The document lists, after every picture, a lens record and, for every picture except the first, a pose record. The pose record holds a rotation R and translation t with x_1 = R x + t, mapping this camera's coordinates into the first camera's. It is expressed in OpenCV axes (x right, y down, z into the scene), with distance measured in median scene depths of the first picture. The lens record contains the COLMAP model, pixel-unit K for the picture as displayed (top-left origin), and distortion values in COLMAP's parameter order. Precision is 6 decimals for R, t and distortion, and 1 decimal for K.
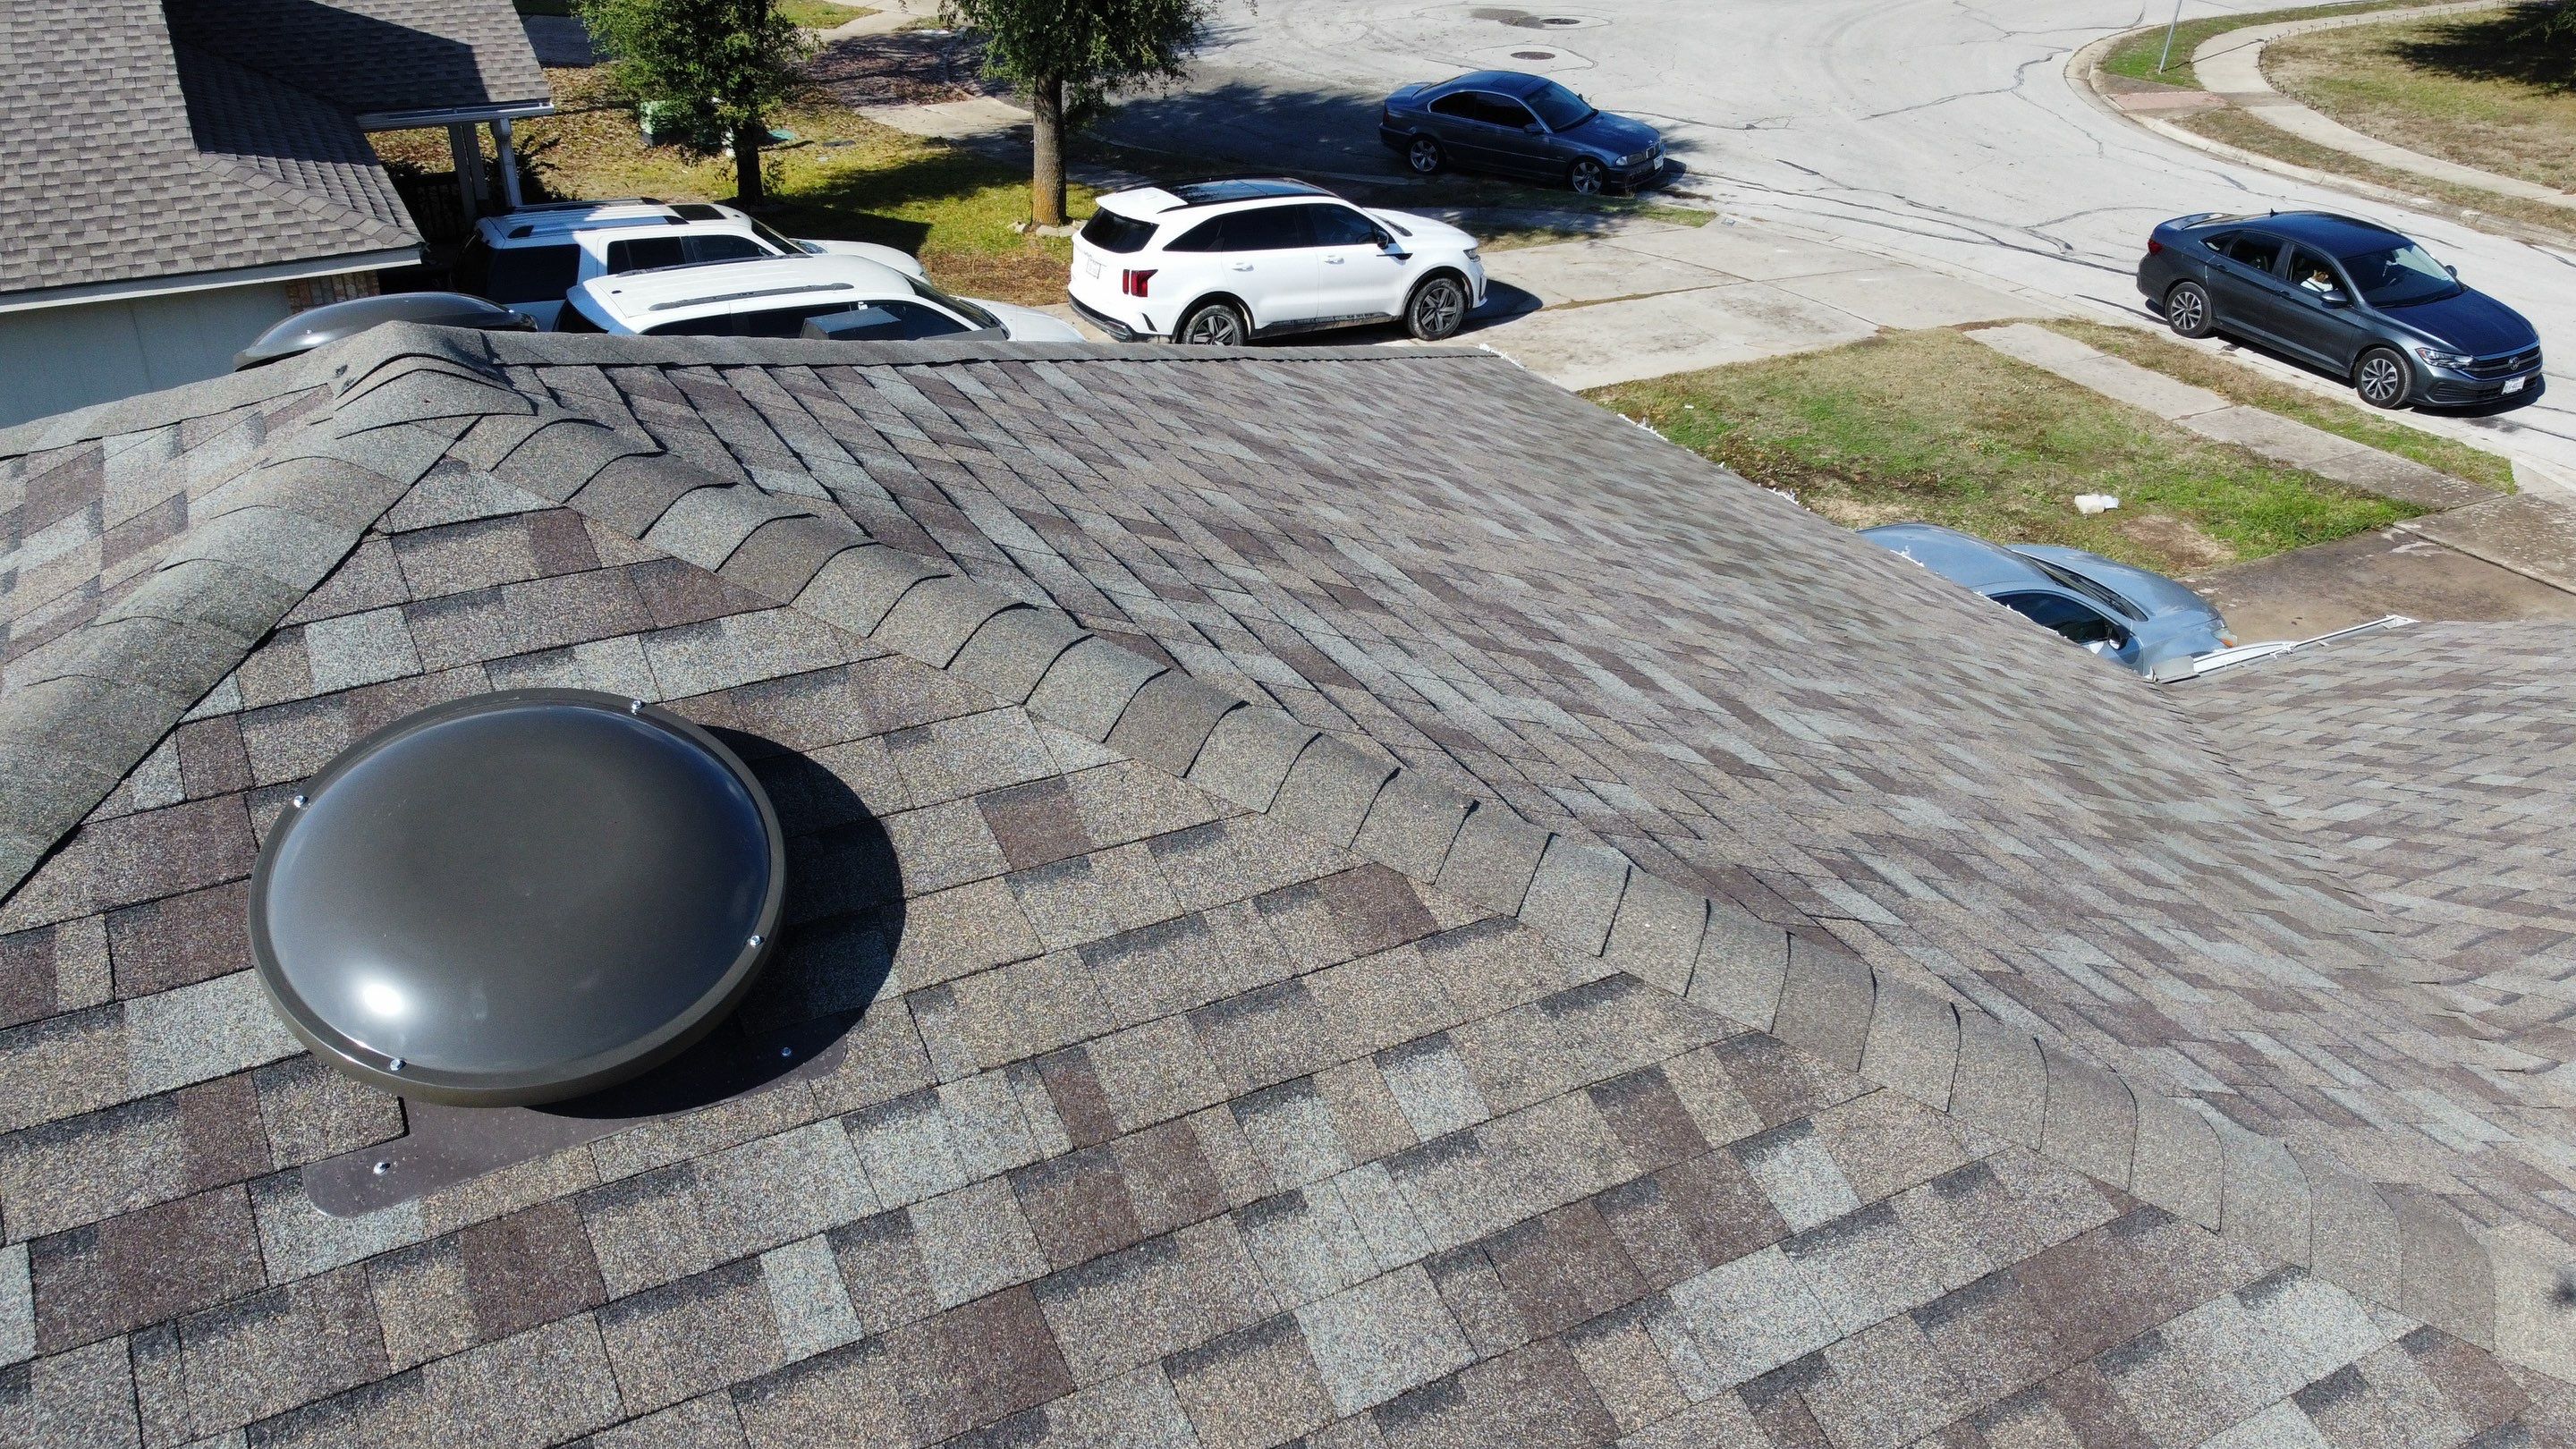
lens RADIAL K [[1954.5, 0, 1288.8], [0, 1954.5, 733.6], [0, 0, 1]] dist [0.010767, -0.024872]
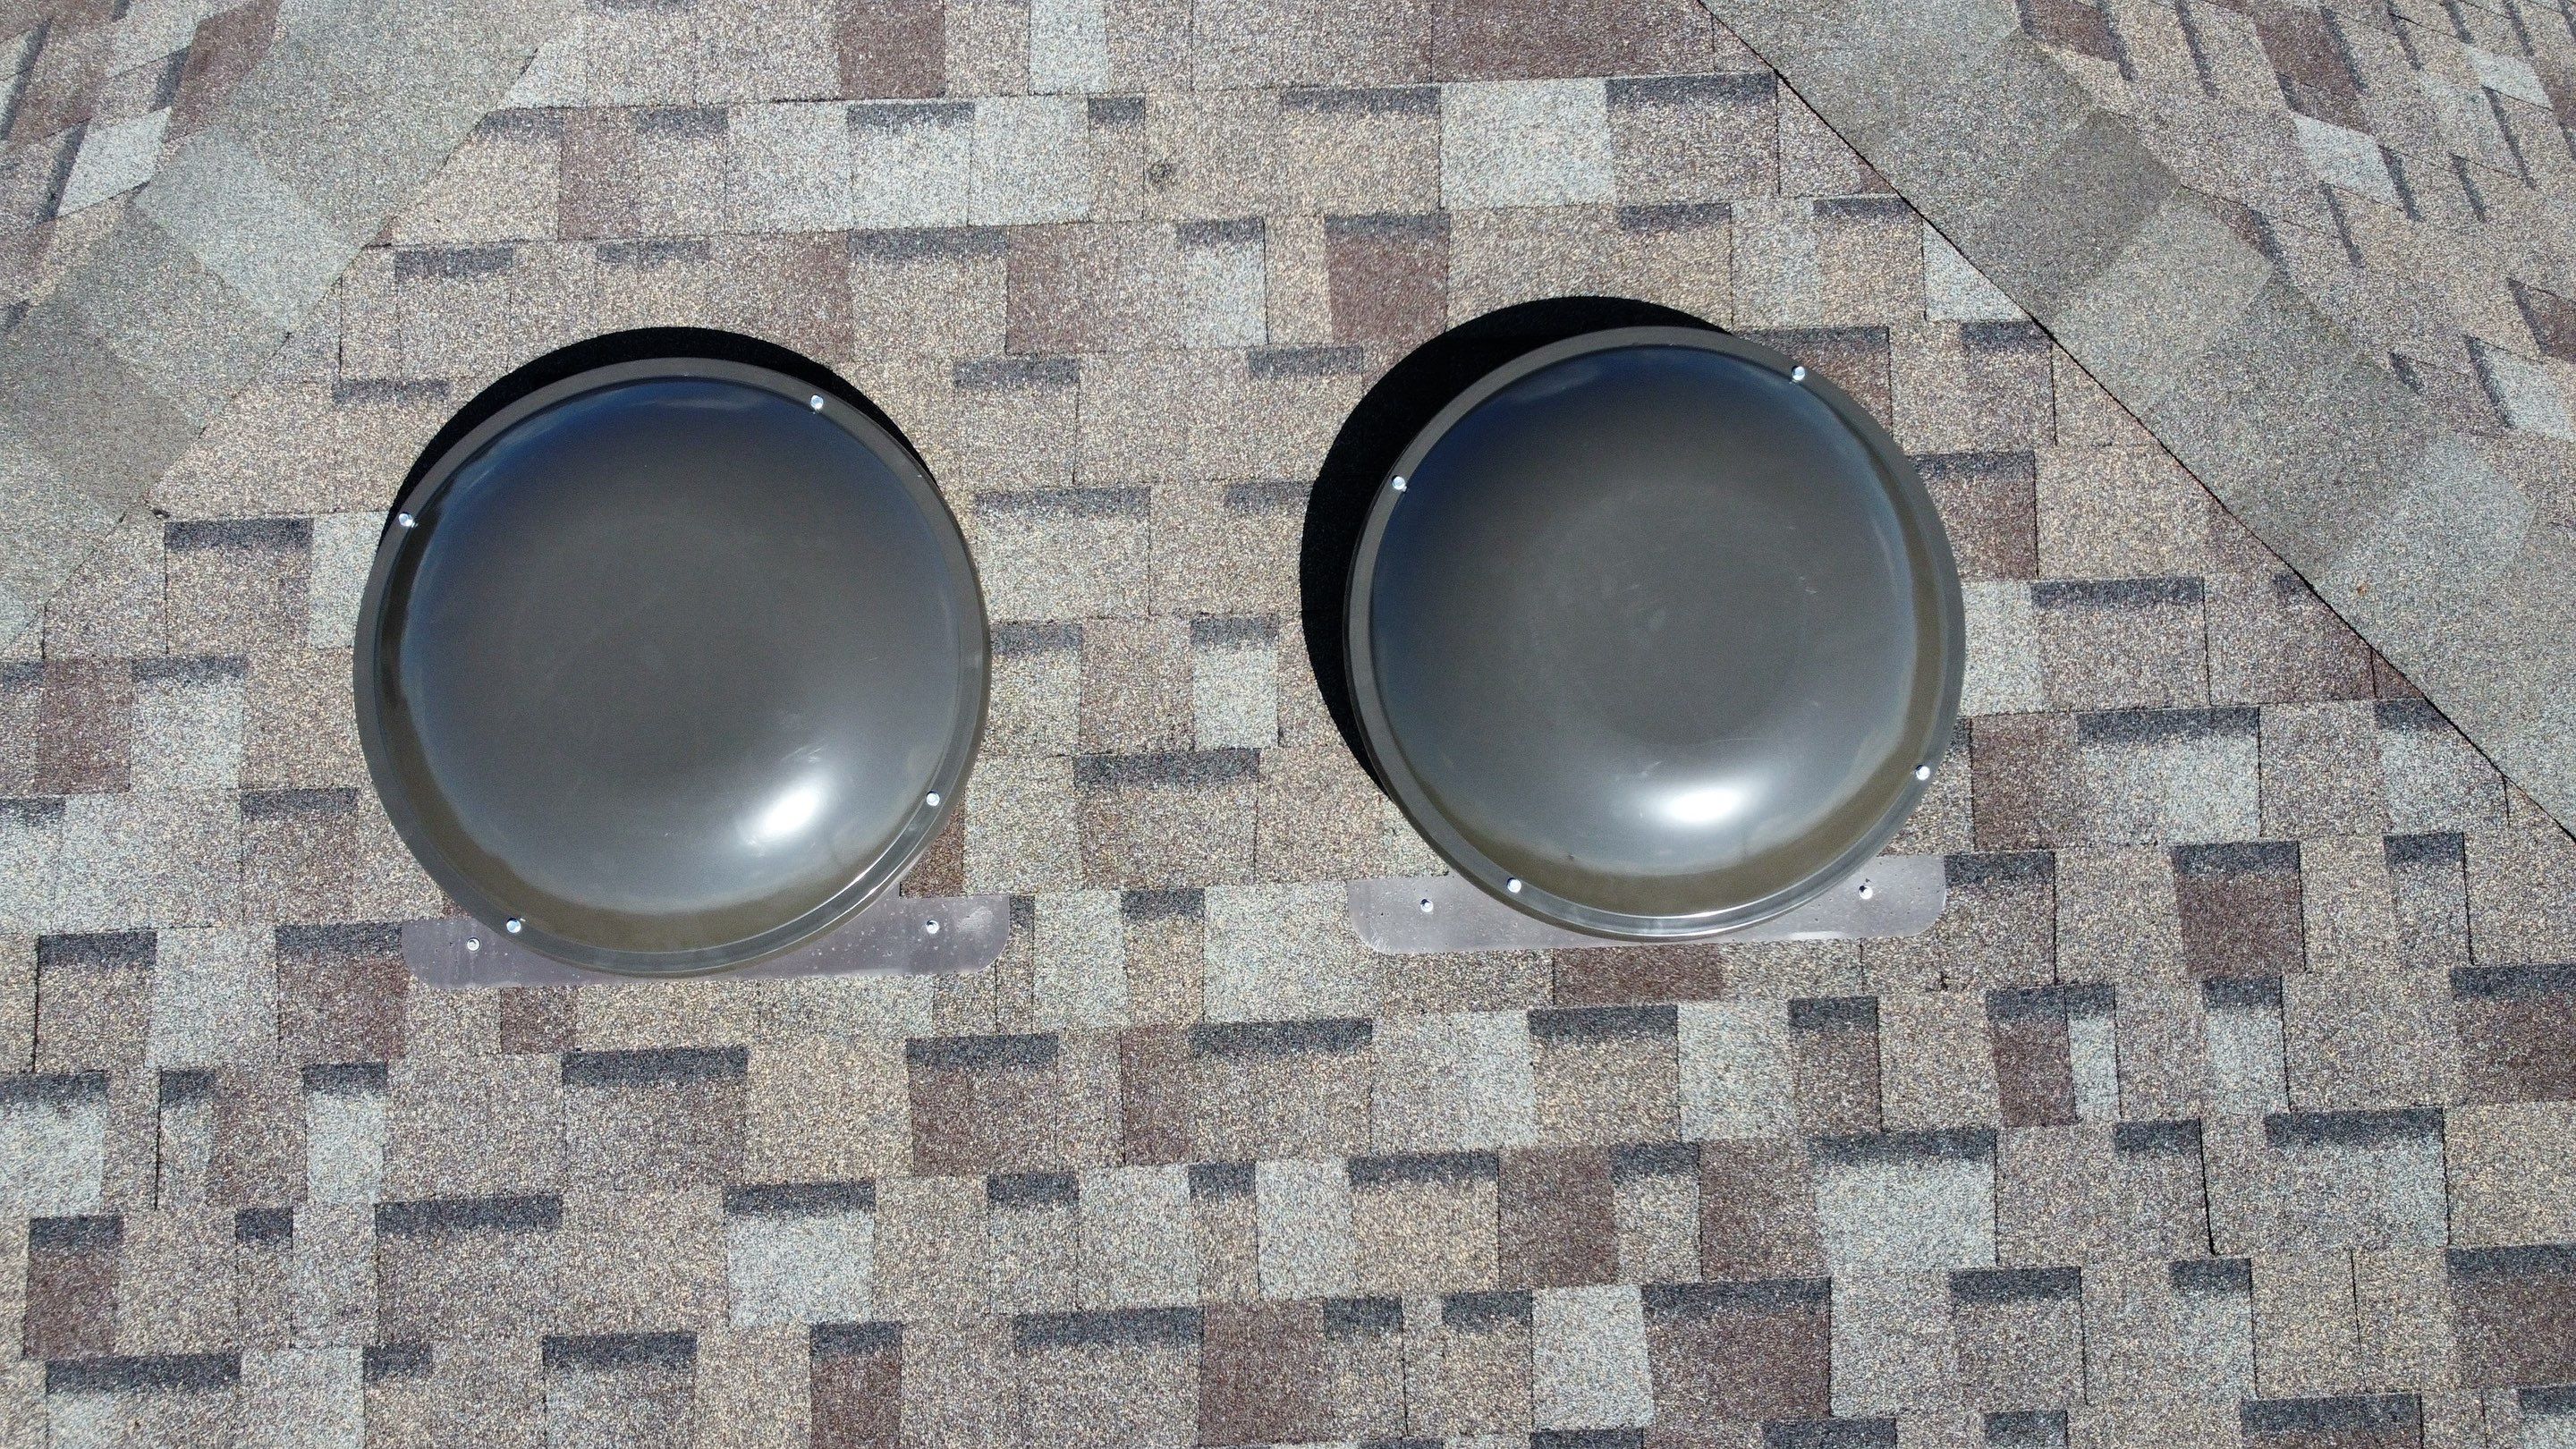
lens RADIAL K [[1954.5, 0, 1286.9], [0, 1954.5, 749.1], [0, 0, 1]] dist [0.010767, -0.024872]
pose [[0.425350, -0.803175, 0.417117, -1.390986], [0.427627, 0.584555, 0.689515, -0.458676], [-0.797629, -0.114914, 0.592100, 0.633106]]
